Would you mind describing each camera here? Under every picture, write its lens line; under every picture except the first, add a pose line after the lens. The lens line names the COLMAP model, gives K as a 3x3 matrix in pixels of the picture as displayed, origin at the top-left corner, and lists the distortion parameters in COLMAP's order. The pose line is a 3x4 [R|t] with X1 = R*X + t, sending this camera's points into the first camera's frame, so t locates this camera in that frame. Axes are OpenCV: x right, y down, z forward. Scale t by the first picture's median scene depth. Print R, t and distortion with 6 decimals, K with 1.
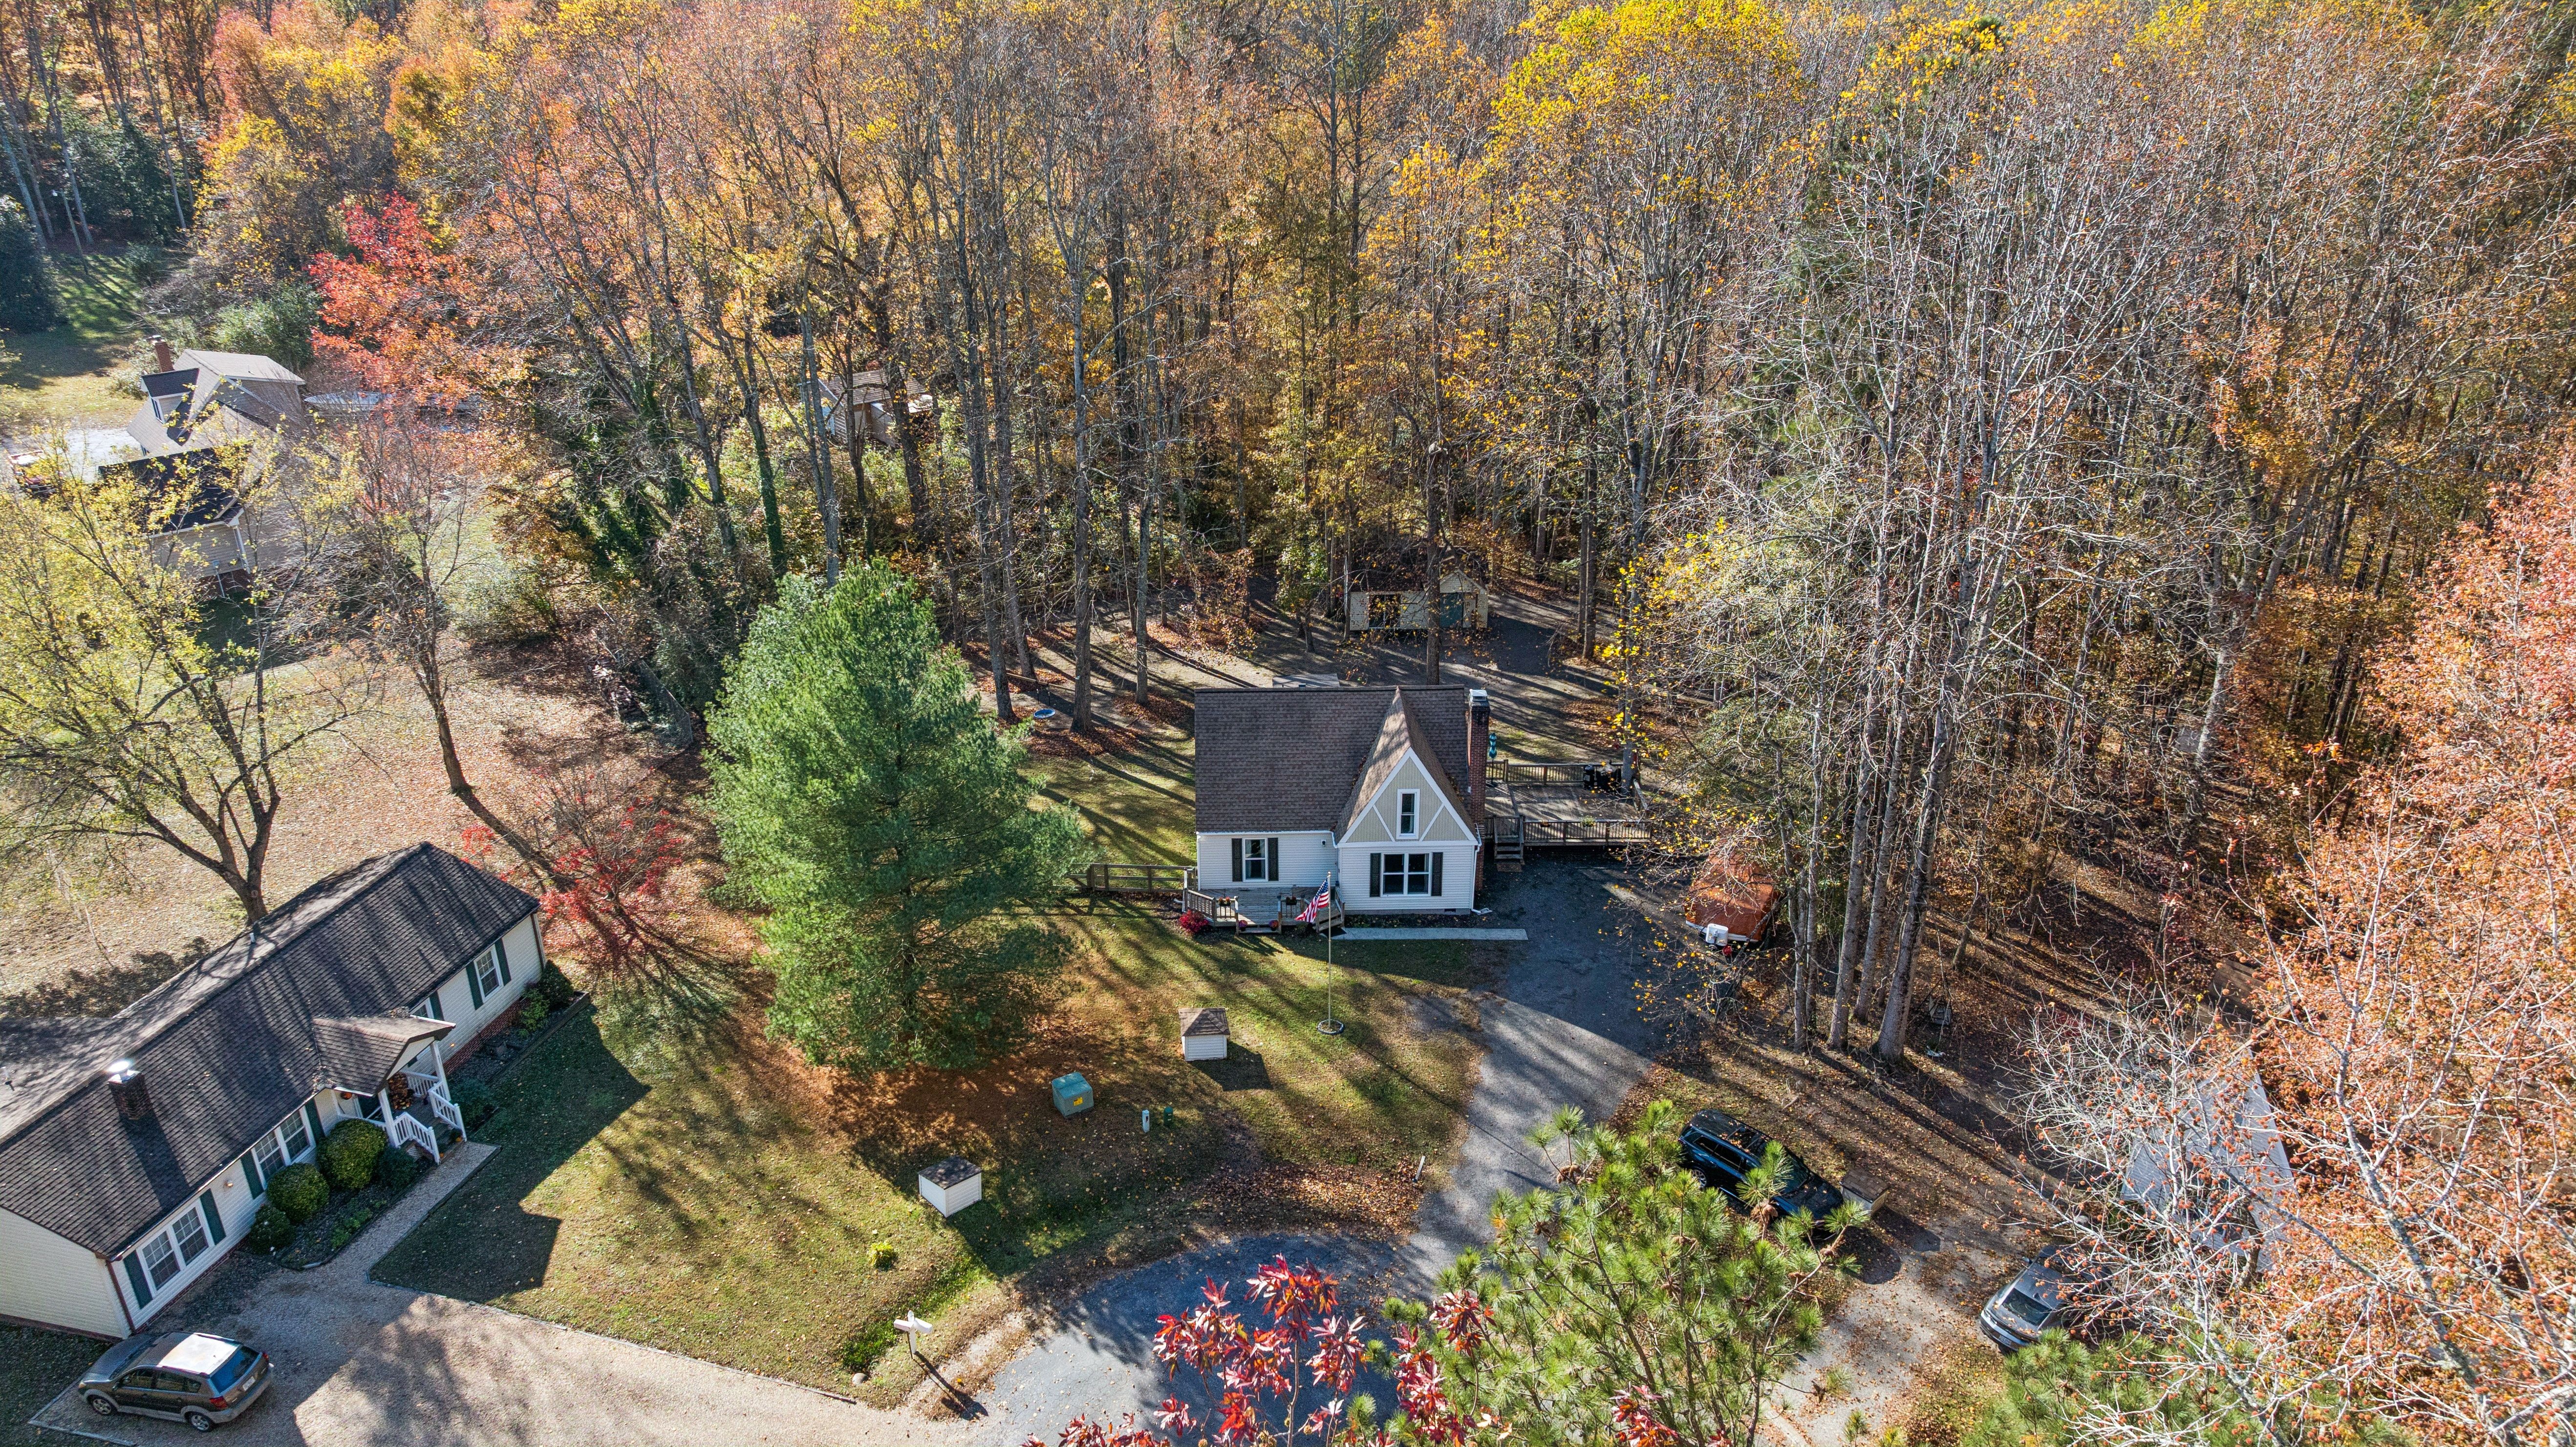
lens RADIAL K [[1770.5, 0, 1288.0], [0, 1770.5, 723.5], [0, 0, 1]] dist [-0.012167, -0.002543]
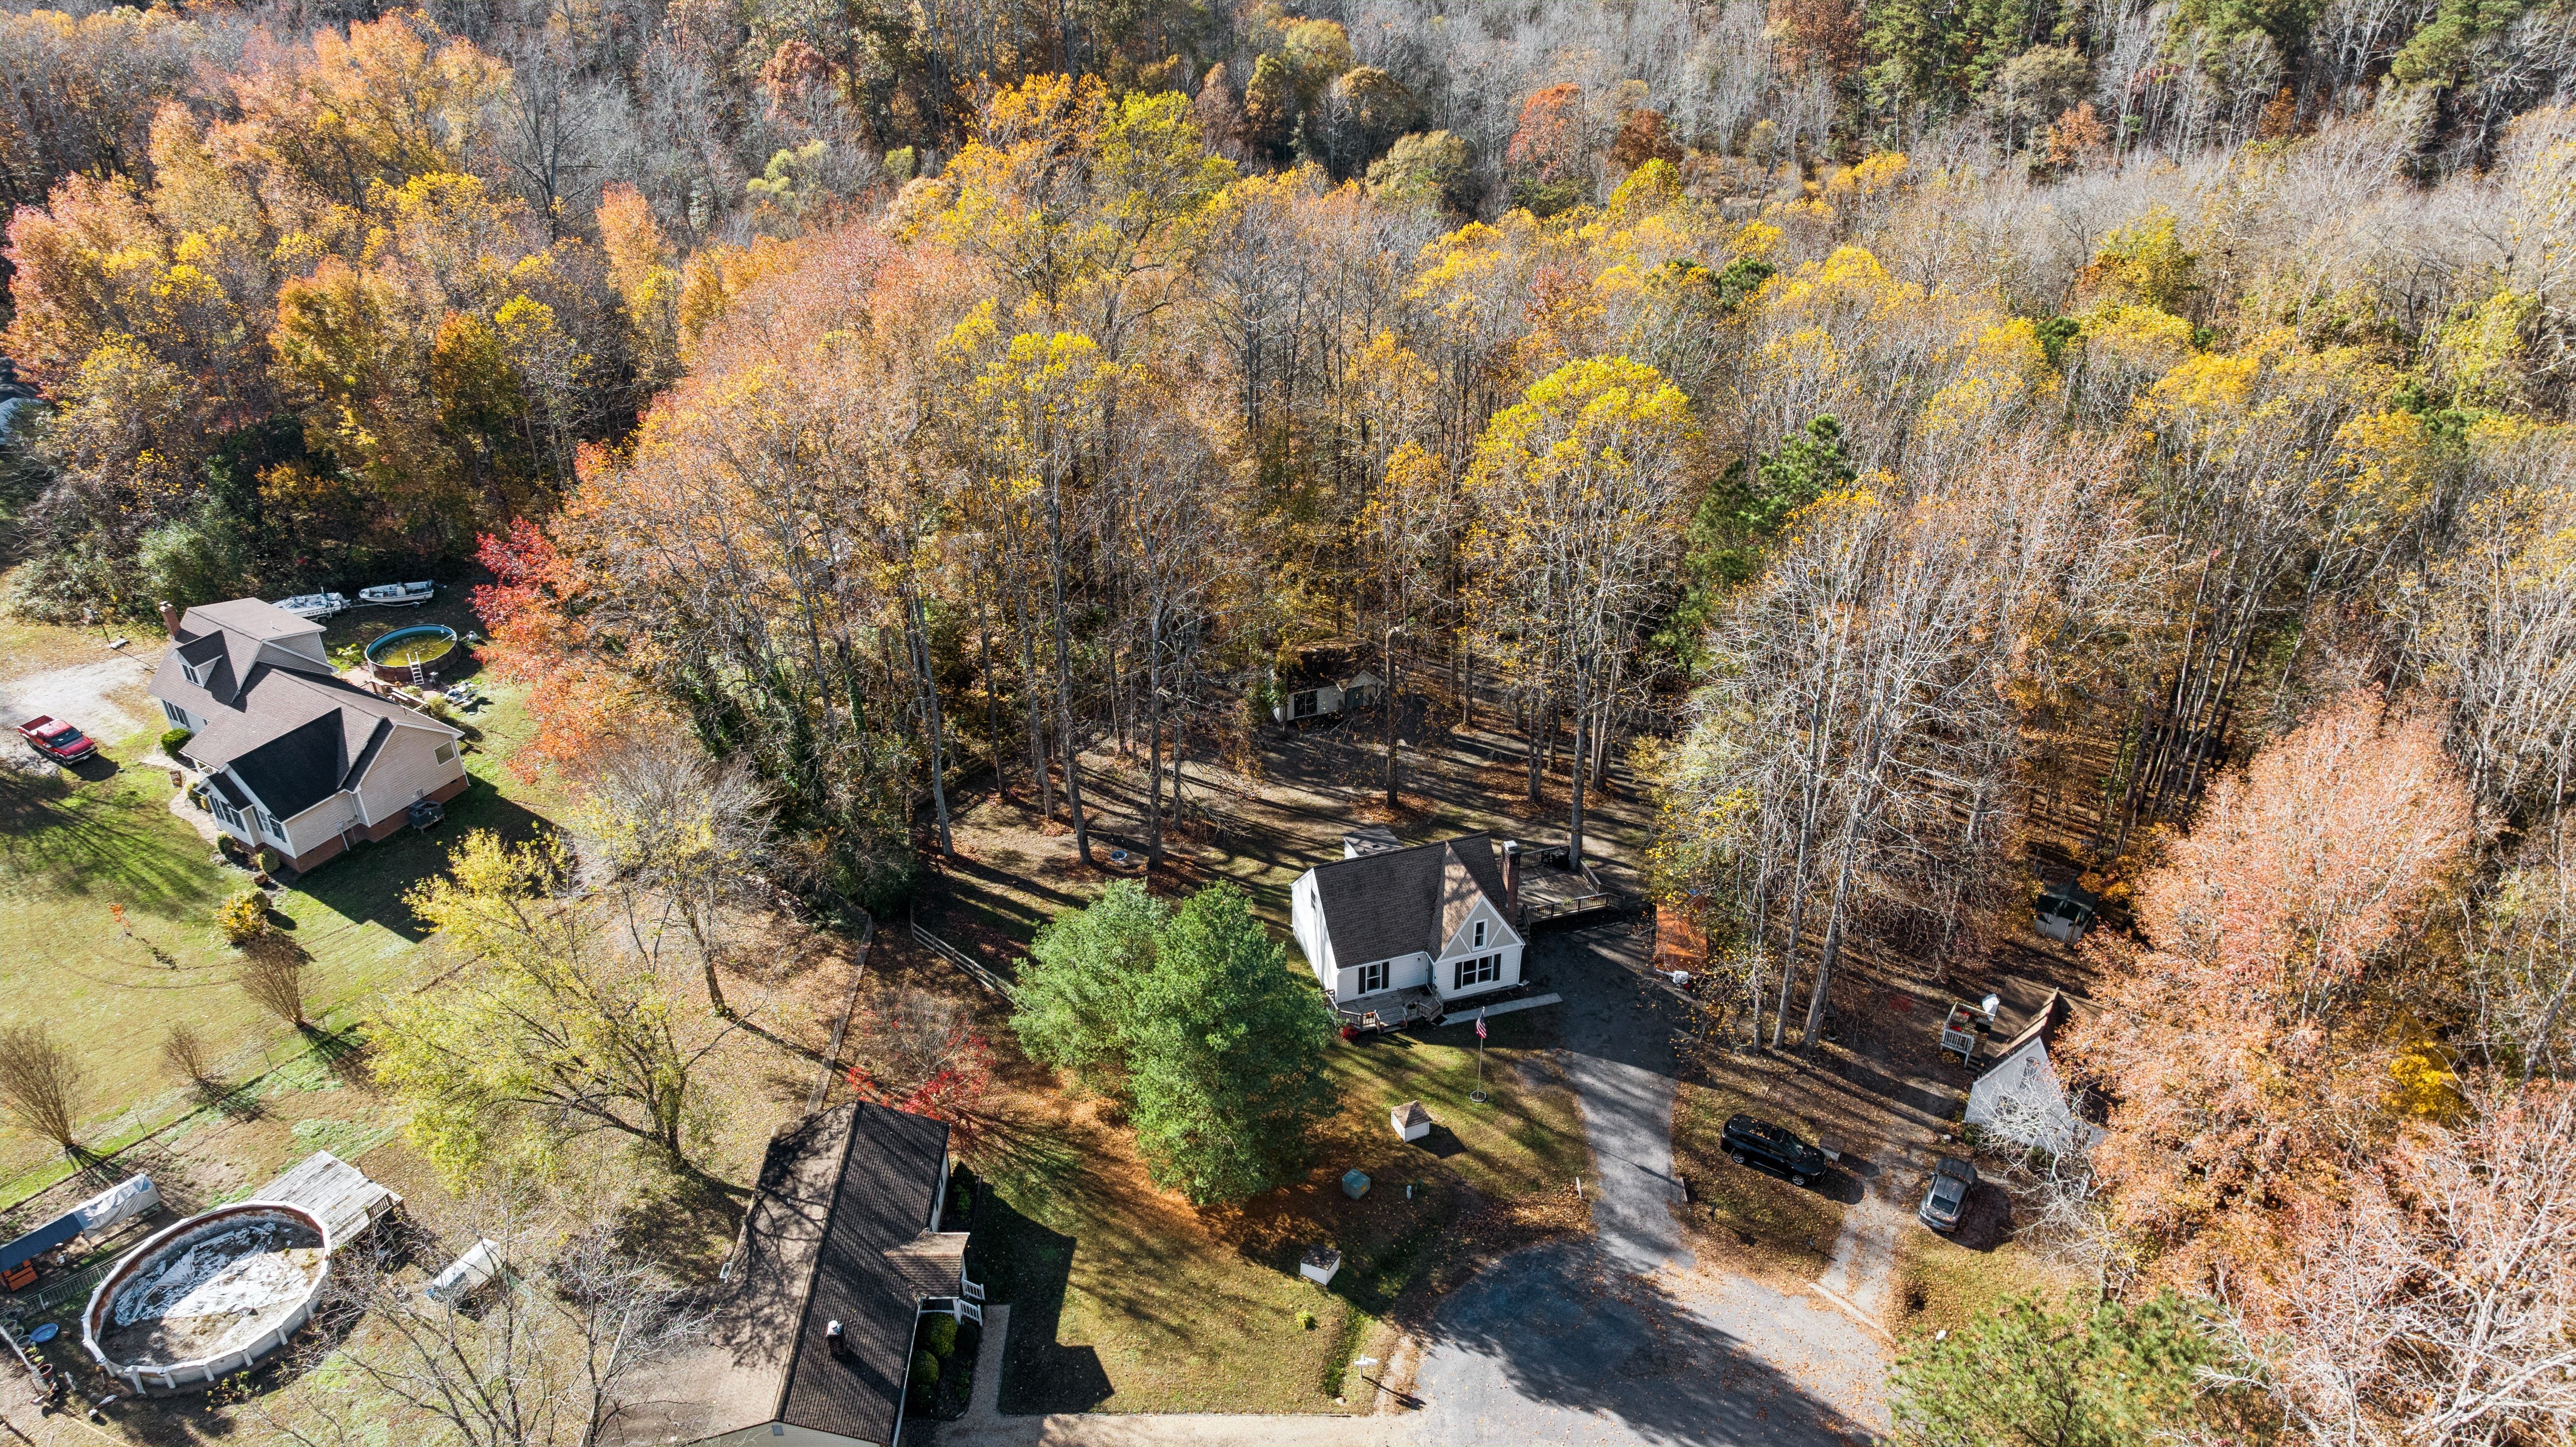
lens RADIAL K [[1770.5, 0, 1288.0], [0, 1770.5, 723.5], [0, 0, 1]] dist [-0.012167, -0.002543]
pose [[0.959824, -0.151730, 0.236040, -0.448563], [0.124491, 0.984138, 0.126393, -0.362104], [-0.251474, -0.091930, 0.963488, -0.406706]]
